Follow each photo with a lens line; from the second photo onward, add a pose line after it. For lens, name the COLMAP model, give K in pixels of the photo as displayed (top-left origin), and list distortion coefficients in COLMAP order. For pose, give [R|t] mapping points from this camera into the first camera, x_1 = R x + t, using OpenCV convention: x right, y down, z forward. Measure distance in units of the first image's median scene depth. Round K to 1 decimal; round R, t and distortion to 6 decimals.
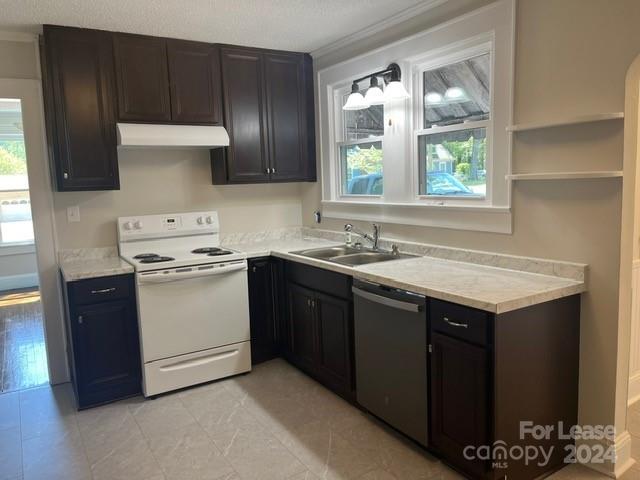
lens RADIAL K [[487.2, 0, 322.9], [0, 487.2, 234.8], [0, 0, 1]] dist [0.046997, -0.041889]
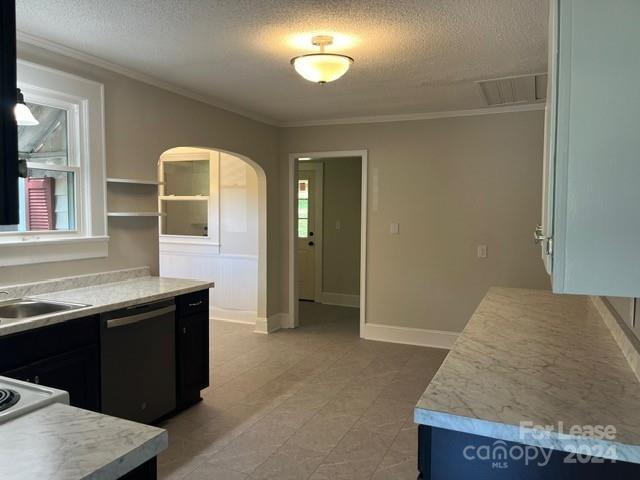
lens RADIAL K [[487.2, 0, 322.3], [0, 487.2, 243.4], [0, 0, 1]] dist [0.046997, -0.041889]
pose [[-0.561241, -0.022687, 0.827342, -1.060254], [0.107049, 0.989238, 0.099746, -0.108785], [-0.820701, 0.144548, -0.552772, 1.258152]]
